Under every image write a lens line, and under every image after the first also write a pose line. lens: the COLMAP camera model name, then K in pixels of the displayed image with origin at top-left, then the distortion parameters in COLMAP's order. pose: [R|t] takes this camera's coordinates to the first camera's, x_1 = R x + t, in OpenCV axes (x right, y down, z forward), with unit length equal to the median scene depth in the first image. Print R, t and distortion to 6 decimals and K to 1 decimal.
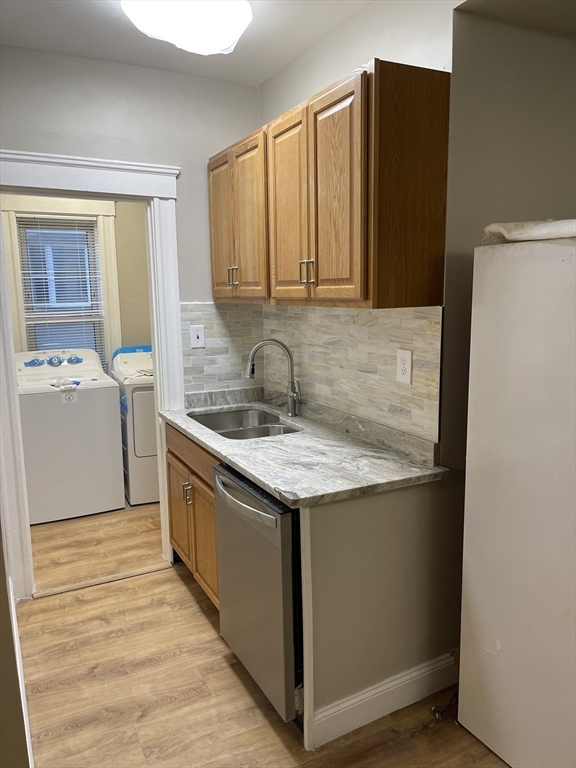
lens RADIAL K [[583.2, 0, 289.2], [0, 583.2, 378.7], [0, 0, 1]] dist [0.059037, -0.064137]
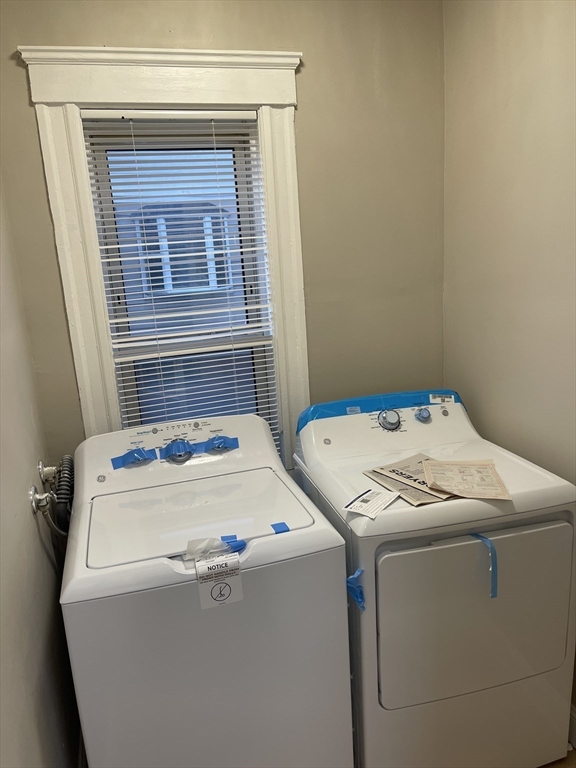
lens RADIAL K [[583.2, 0, 288.4], [0, 583.2, 388.3], [0, 0, 1]] dist [0.059037, -0.064137]
pose [[0.982587, -0.012227, -0.185401, -0.233177], [0.024050, 0.997808, 0.061657, -0.099044], [0.184240, -0.065042, 0.980727, 0.582173]]
